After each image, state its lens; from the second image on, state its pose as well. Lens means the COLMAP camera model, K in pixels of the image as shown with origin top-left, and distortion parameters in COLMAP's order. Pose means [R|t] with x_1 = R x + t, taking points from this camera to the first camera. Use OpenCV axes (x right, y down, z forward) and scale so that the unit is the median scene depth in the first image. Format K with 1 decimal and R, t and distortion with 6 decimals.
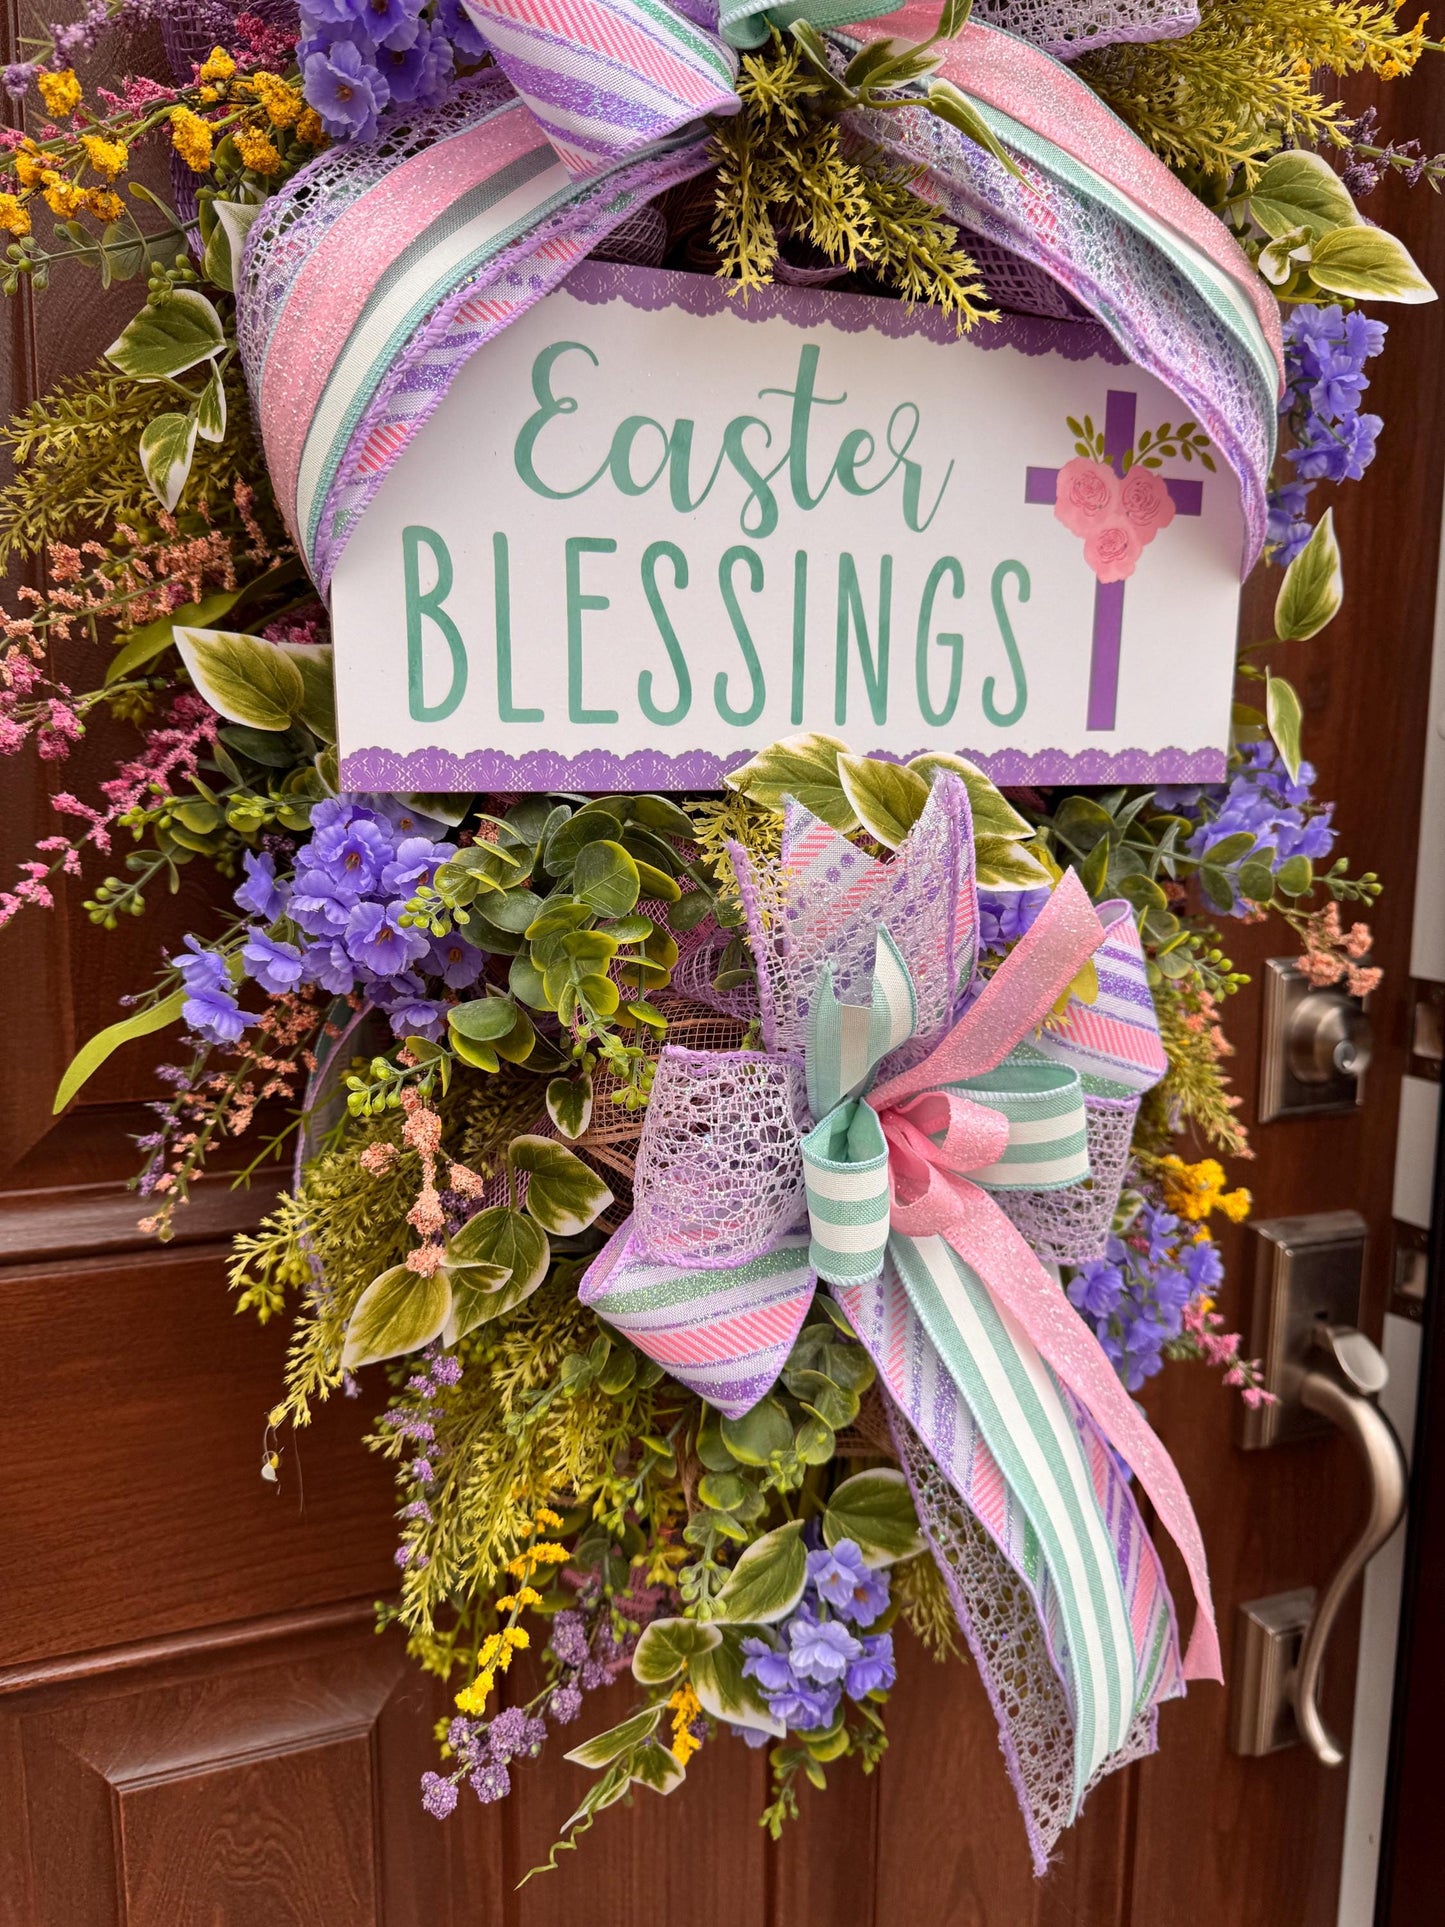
lens RADIAL K [[1405.3, 0, 712.6], [0, 1405.3, 975.1], [0, 0, 1]] dist [0.036943, -0.068454]
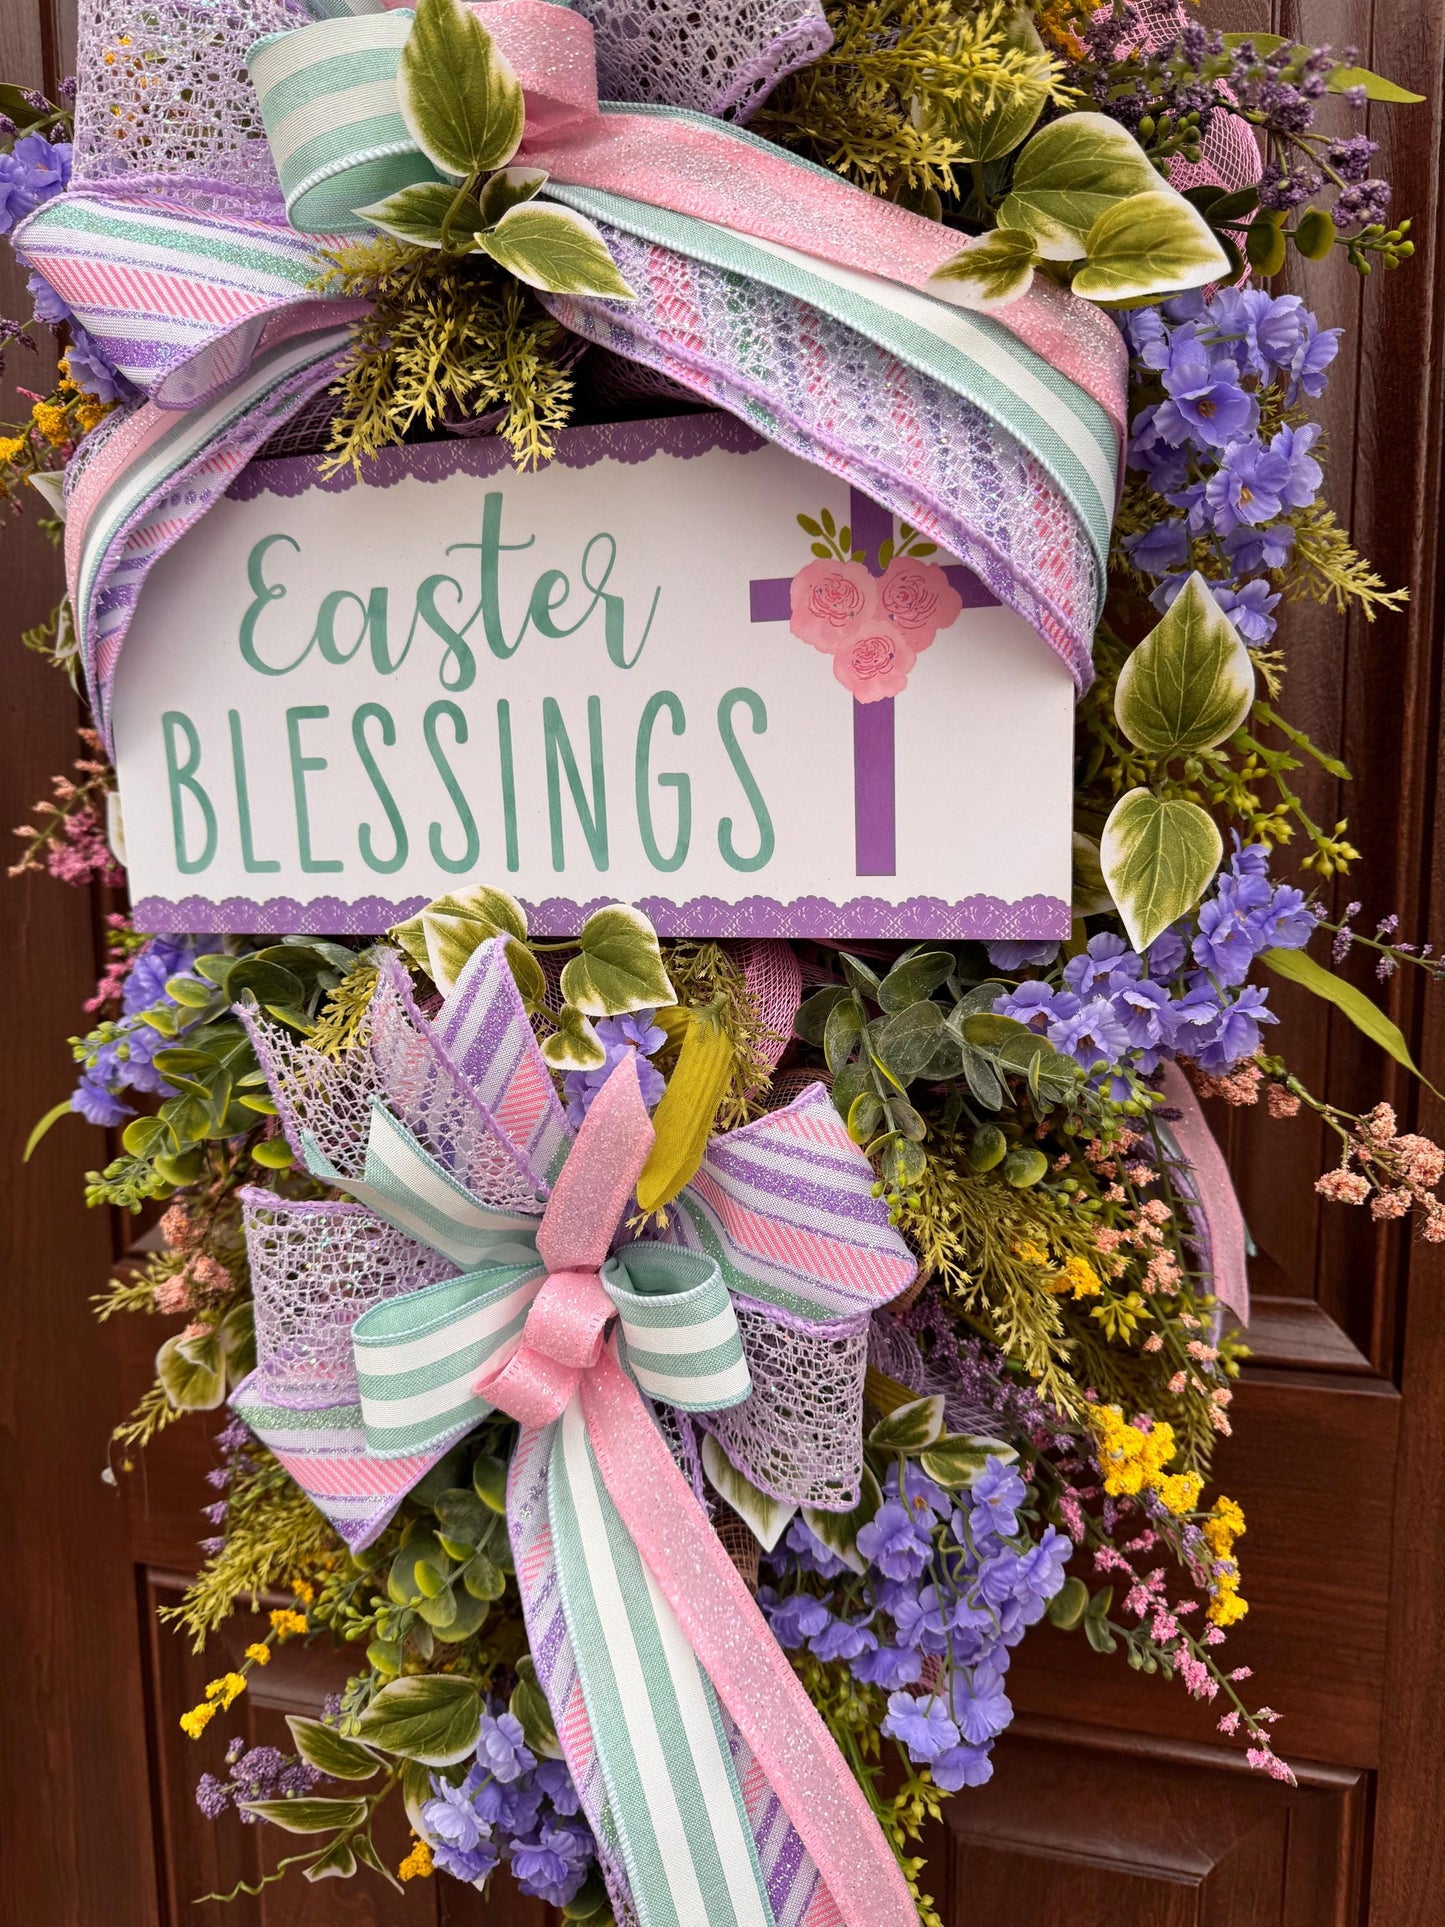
lens RADIAL K [[1405.3, 0, 719.9], [0, 1405.3, 974.9], [0, 0, 1]] dist [0.036943, -0.068454]
pose [[0.792876, 0.064818, -0.605927, 0.785894], [-0.070833, 0.997390, 0.014006, -0.133174], [0.605253, 0.031814, 0.795397, 0.315940]]
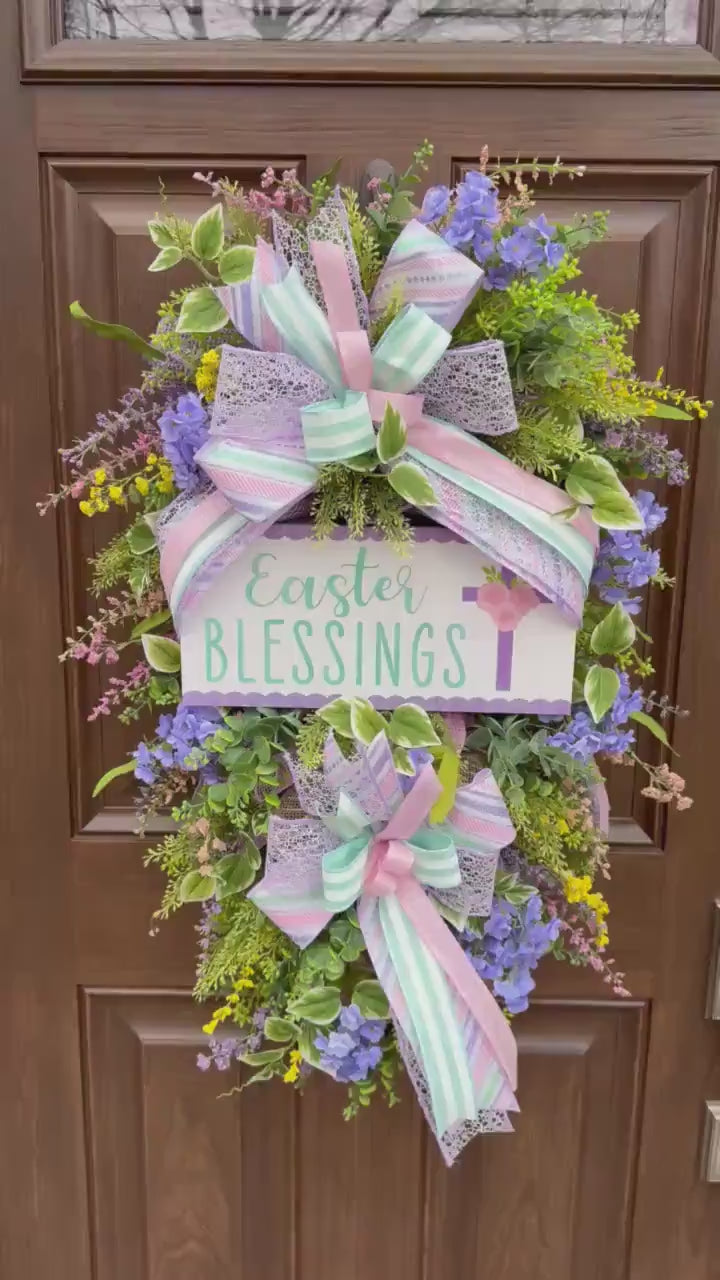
lens RADIAL K [[1062.5, 0, 362.3], [0, 1062.5, 640.1], [0, 0, 1]] dist [0.108774, -0.042645]
pose [[0.923301, 0.106721, -0.368951, 0.771693], [-0.077230, 0.992587, 0.093844, -0.445386], [0.376231, -0.058152, 0.924699, -0.763985]]
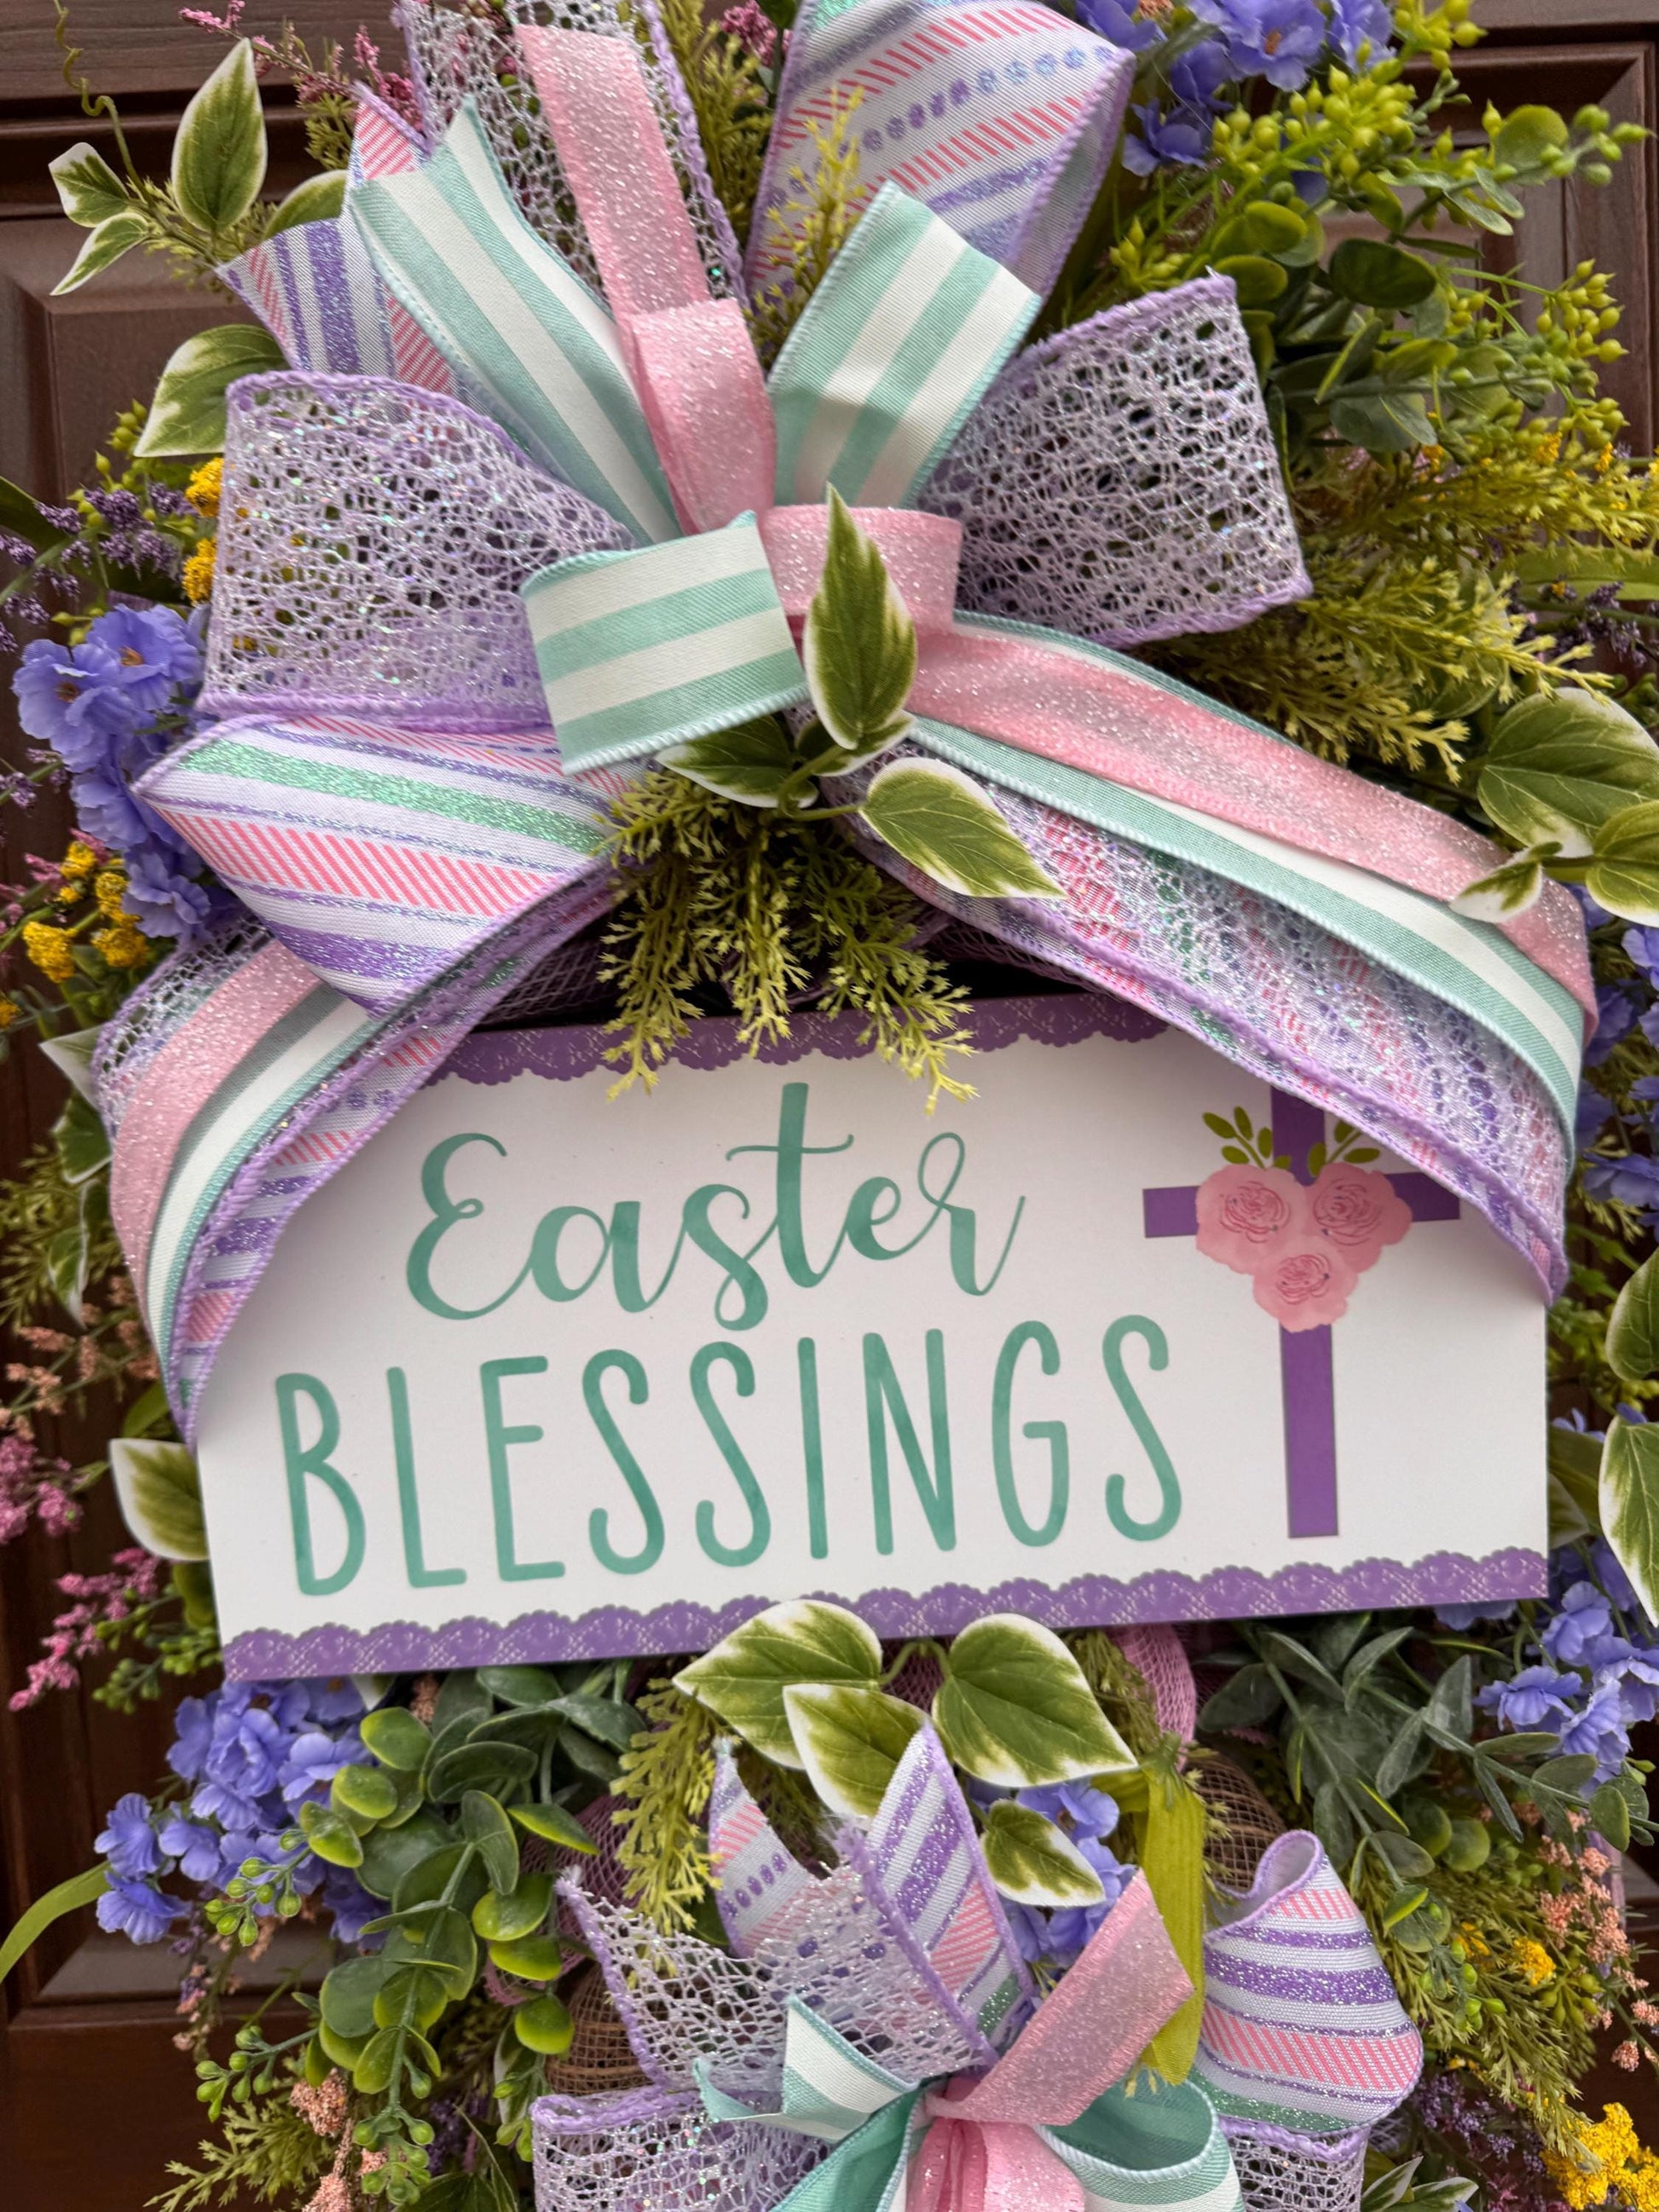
lens RADIAL K [[1613.2, 0, 836.5], [0, 1613.2, 1094.4], [0, 0, 1]] dist [0.036943, -0.068454]
pose [[0.931509, -0.030331, -0.362451, 0.387976], [0.009437, 0.998197, -0.059279, -0.377392], [0.363595, 0.051798, 0.930116, 0.207637]]
